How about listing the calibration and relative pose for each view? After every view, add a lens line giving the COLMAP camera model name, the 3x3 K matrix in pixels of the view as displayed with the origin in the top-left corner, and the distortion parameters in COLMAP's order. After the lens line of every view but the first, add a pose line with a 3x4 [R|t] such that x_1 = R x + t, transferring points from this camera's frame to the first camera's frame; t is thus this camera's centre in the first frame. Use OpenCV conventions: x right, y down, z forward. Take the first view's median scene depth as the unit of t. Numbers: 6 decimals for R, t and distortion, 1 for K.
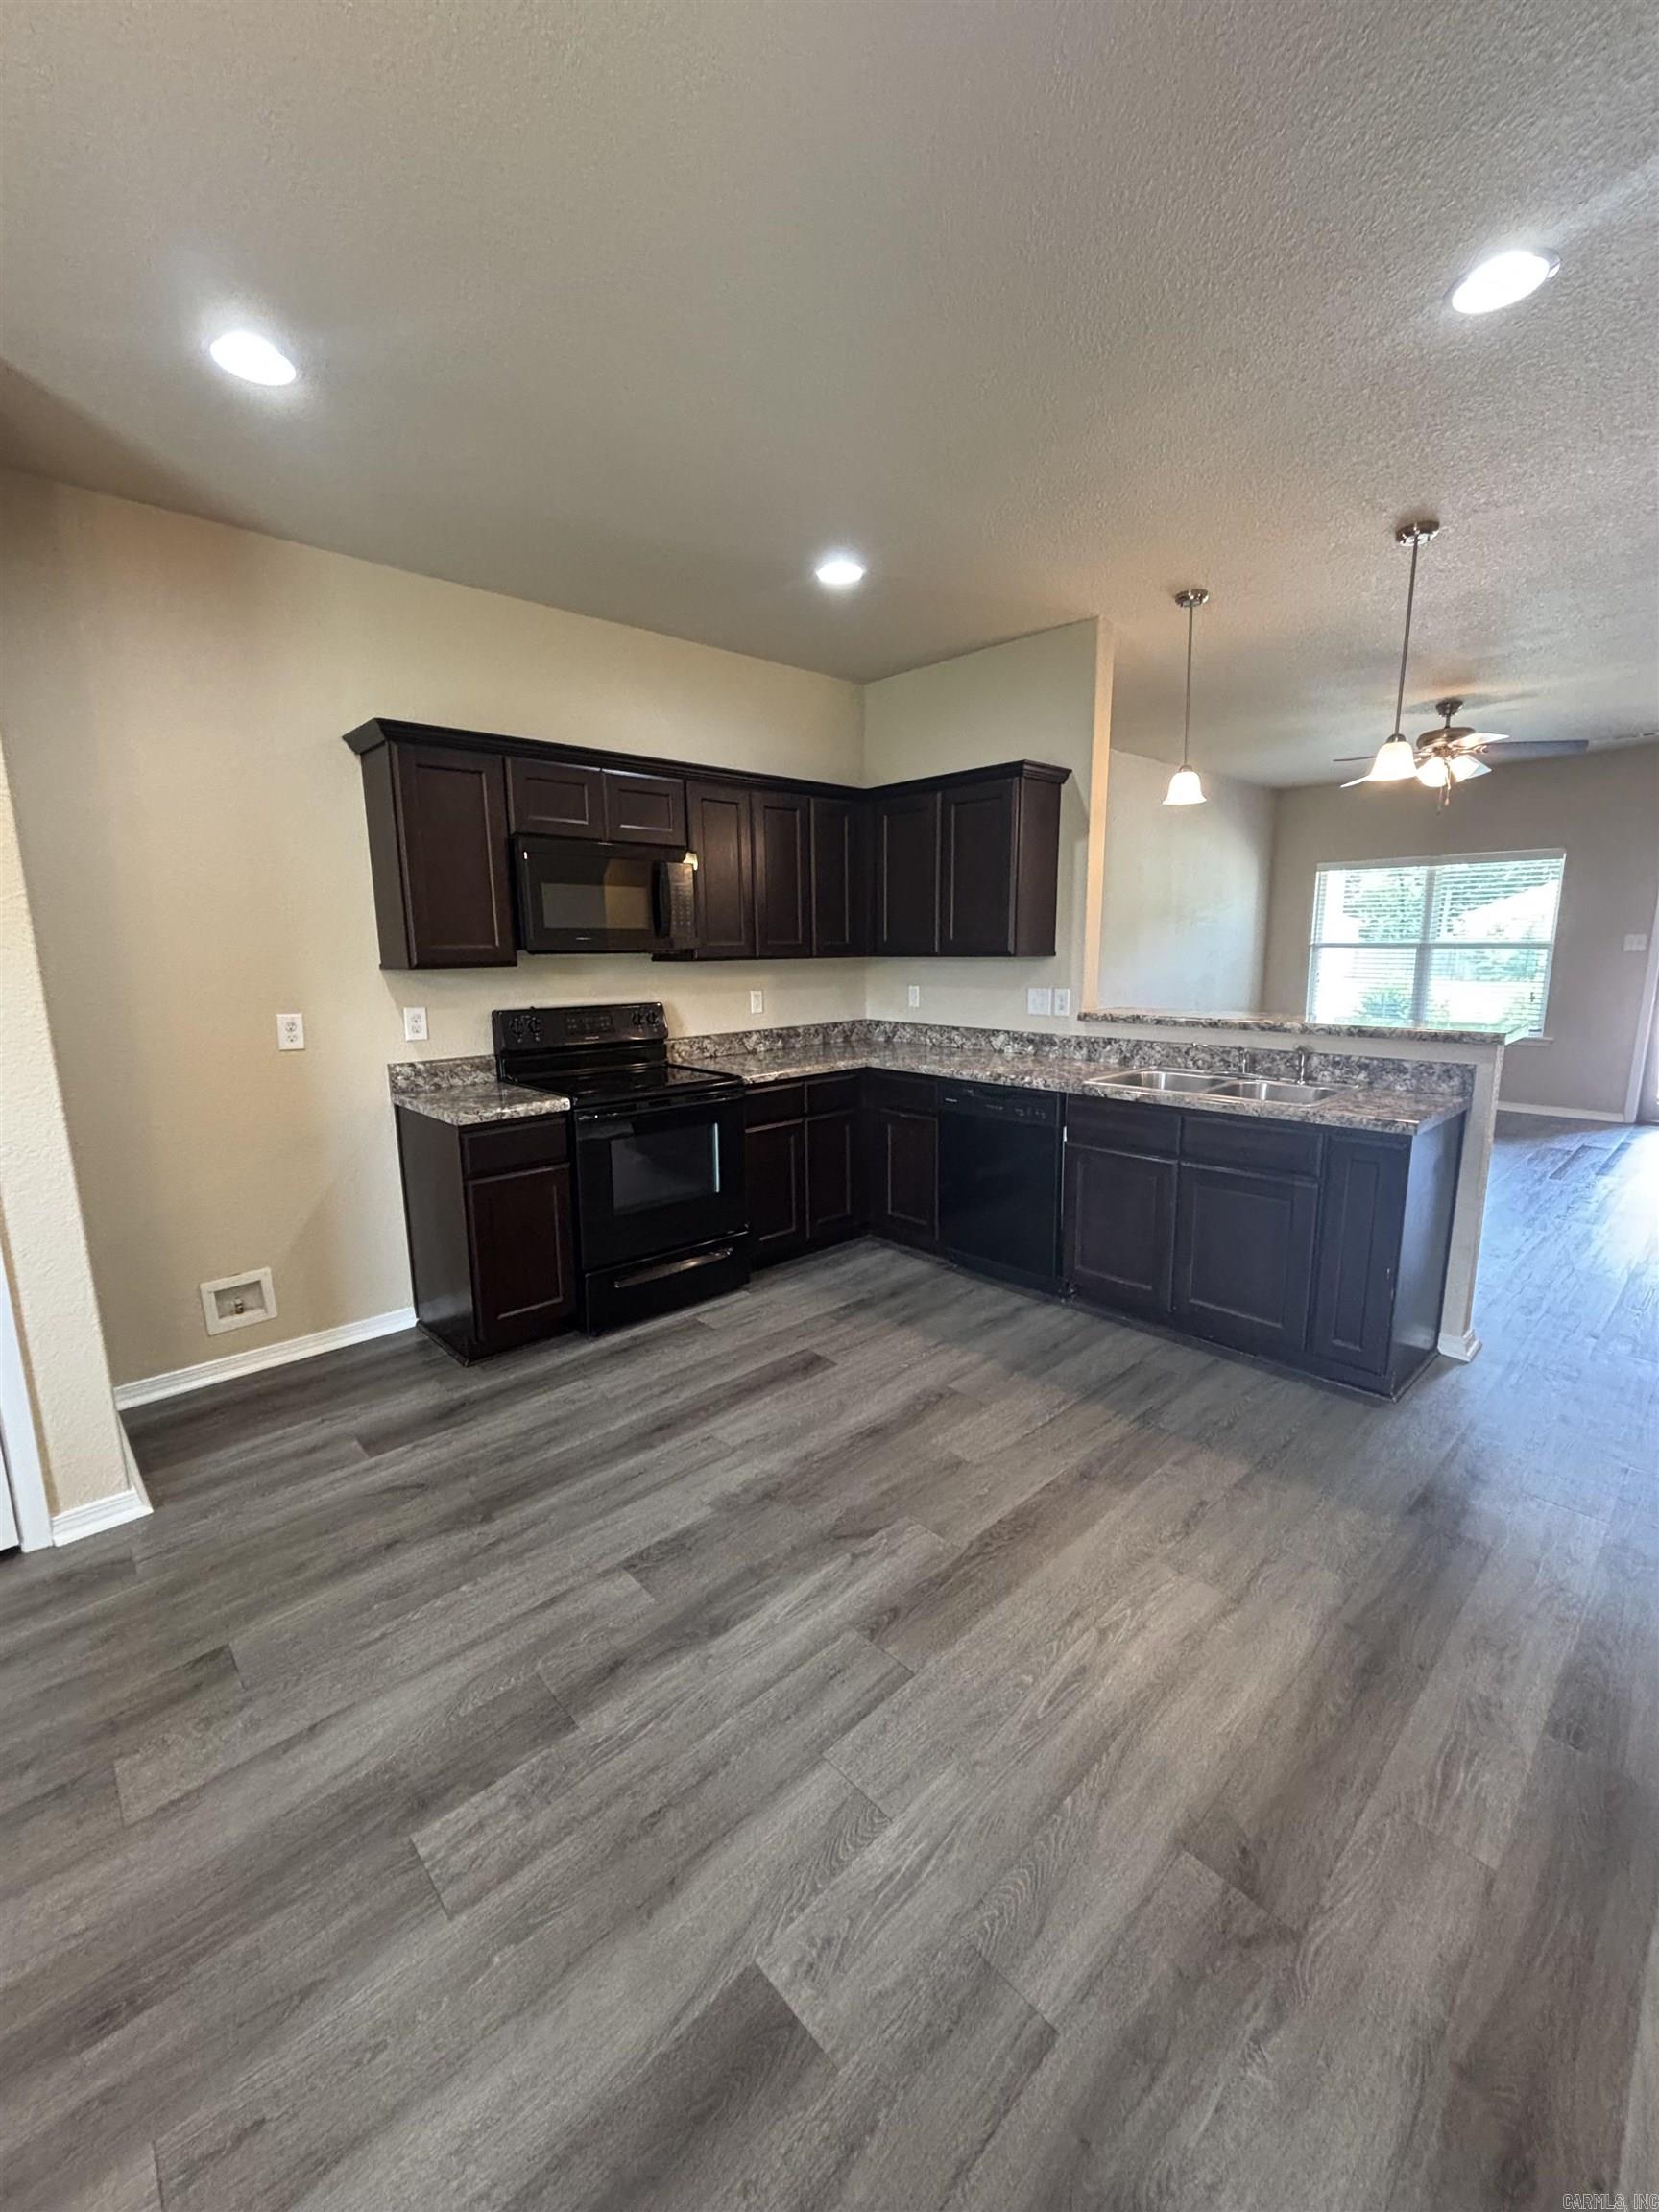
lens RADIAL K [[900.9, 0, 836.7], [0, 900.9, 1108.5], [0, 0, 1]] dist [-0.001220, 0.000868]
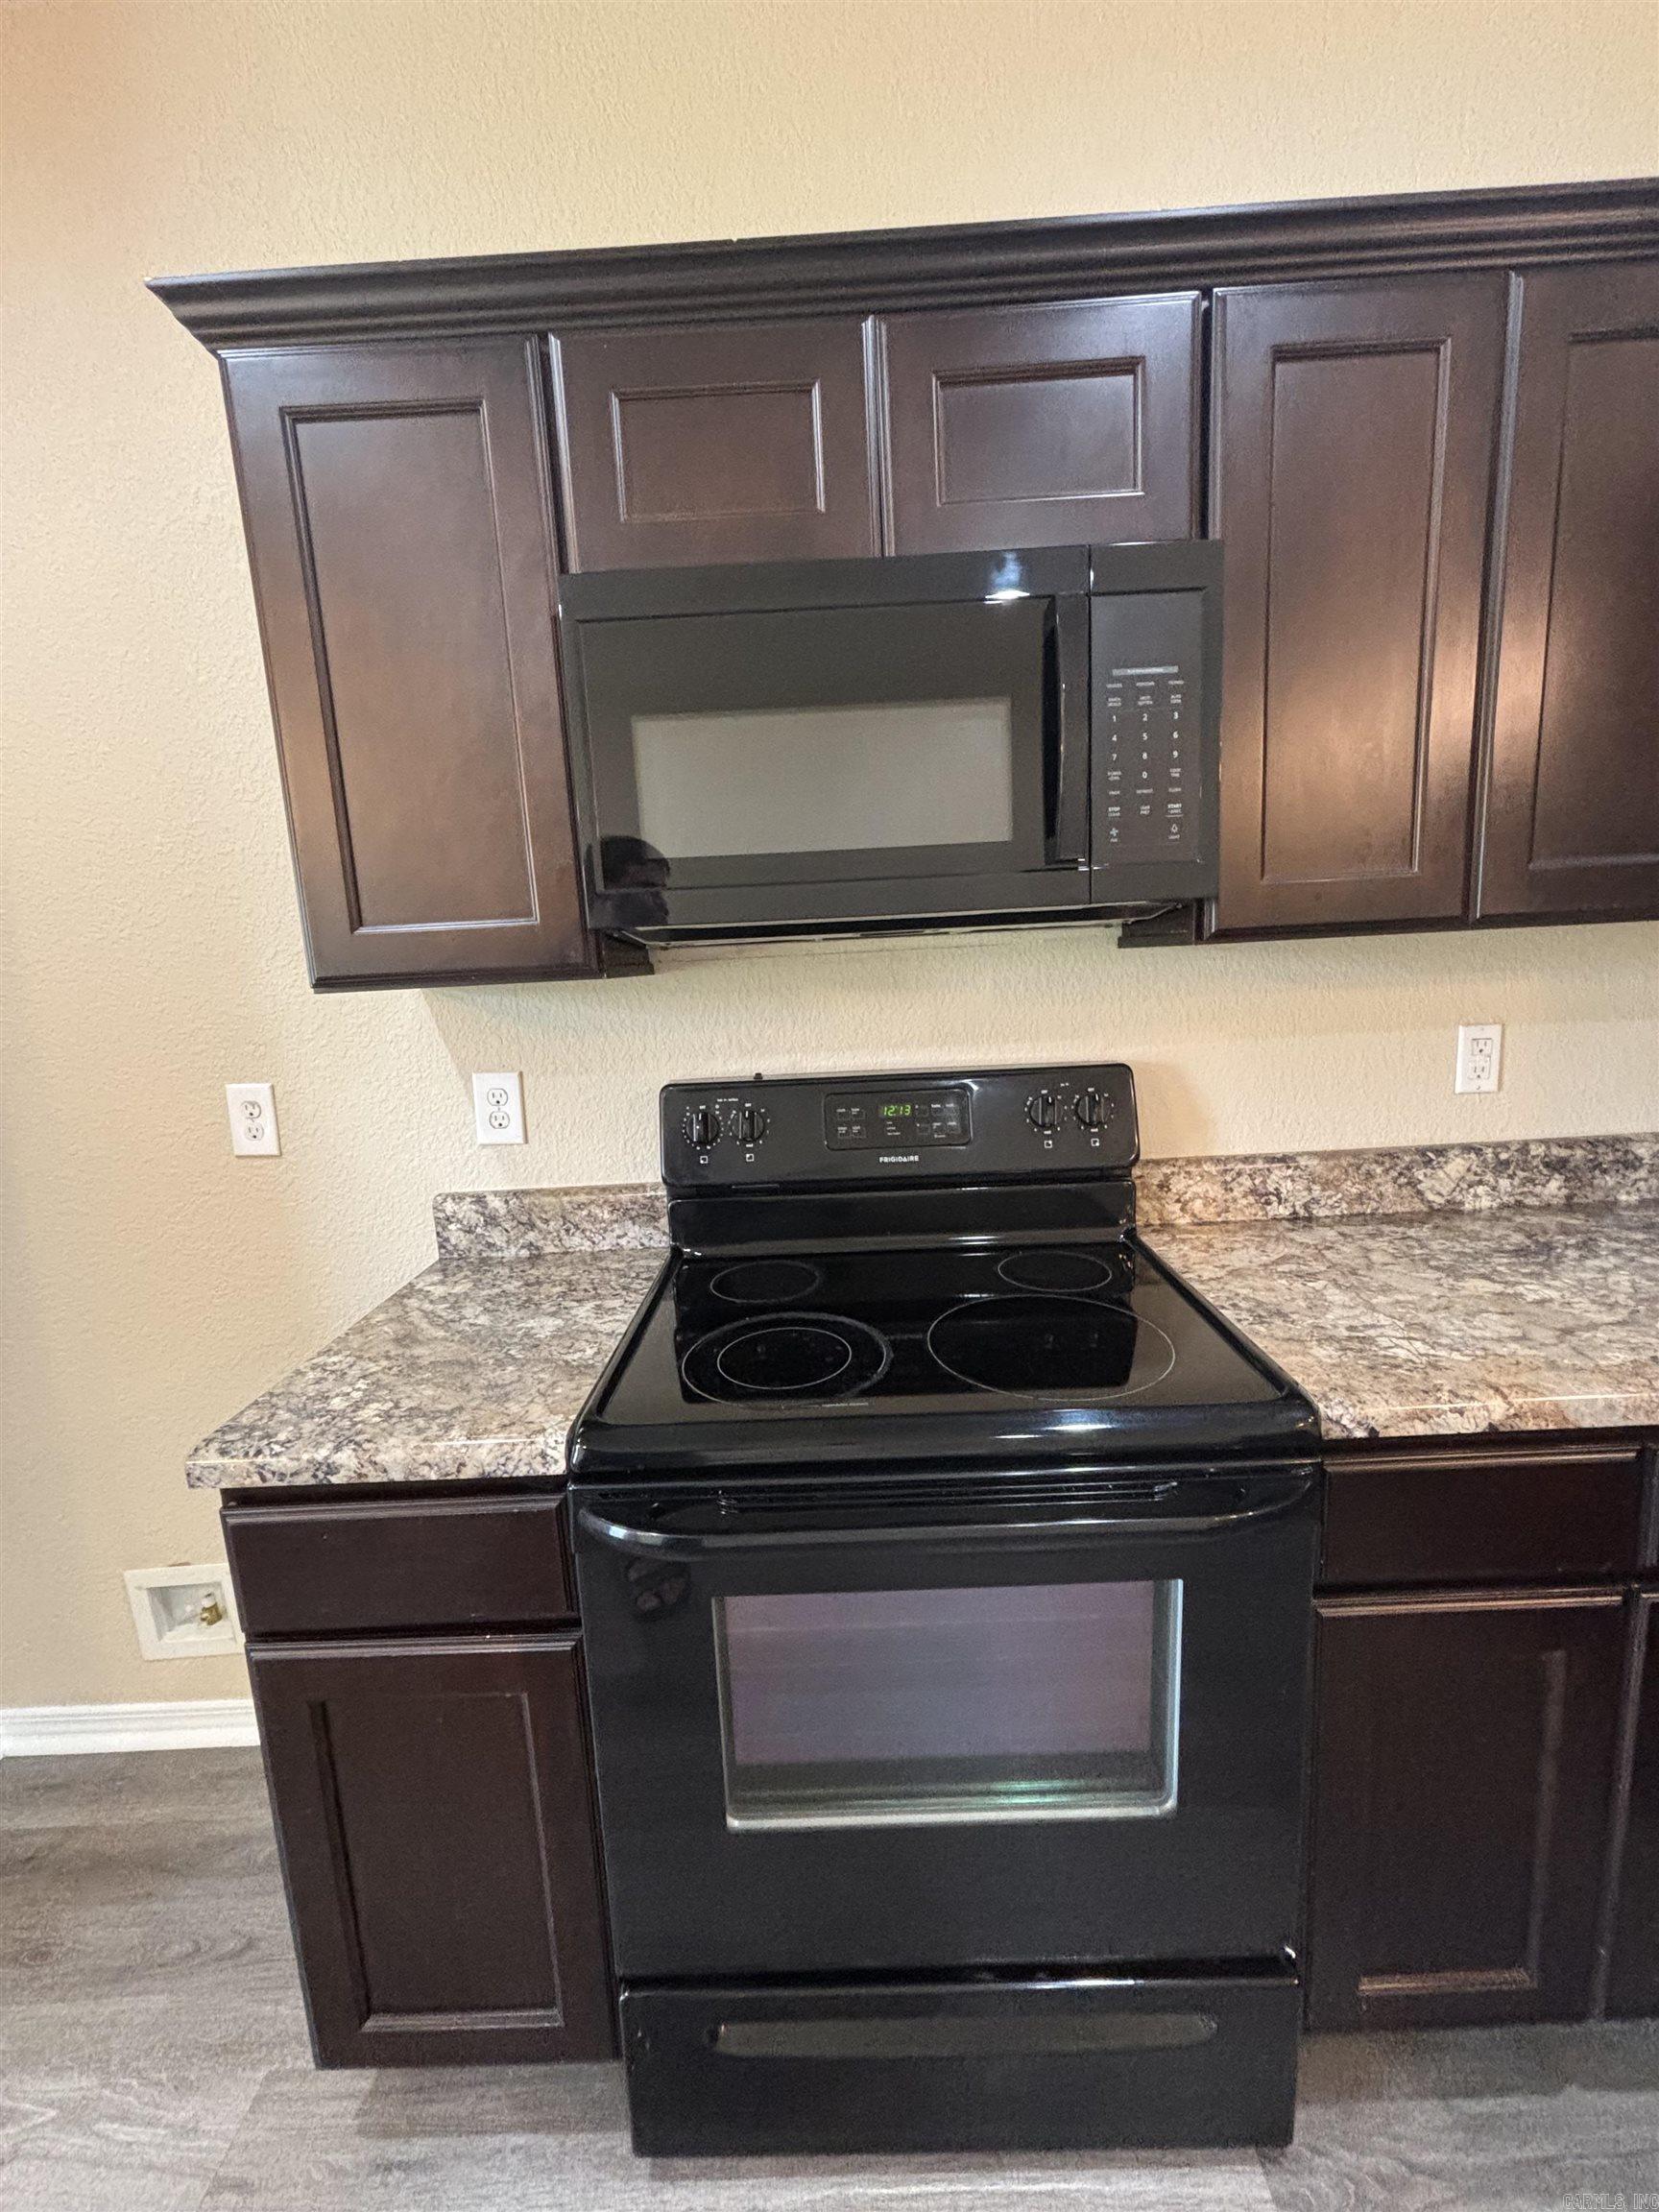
lens RADIAL K [[900.9, 0, 834.2], [0, 900.9, 1105.3], [0, 0, 1]] dist [-0.001220, 0.000868]
pose [[0.723102, 0.084898, -0.685504, -0.045260], [-0.080038, 0.996031, 0.038928, -0.136585], [0.686088, 0.026717, 0.727028, 0.856604]]
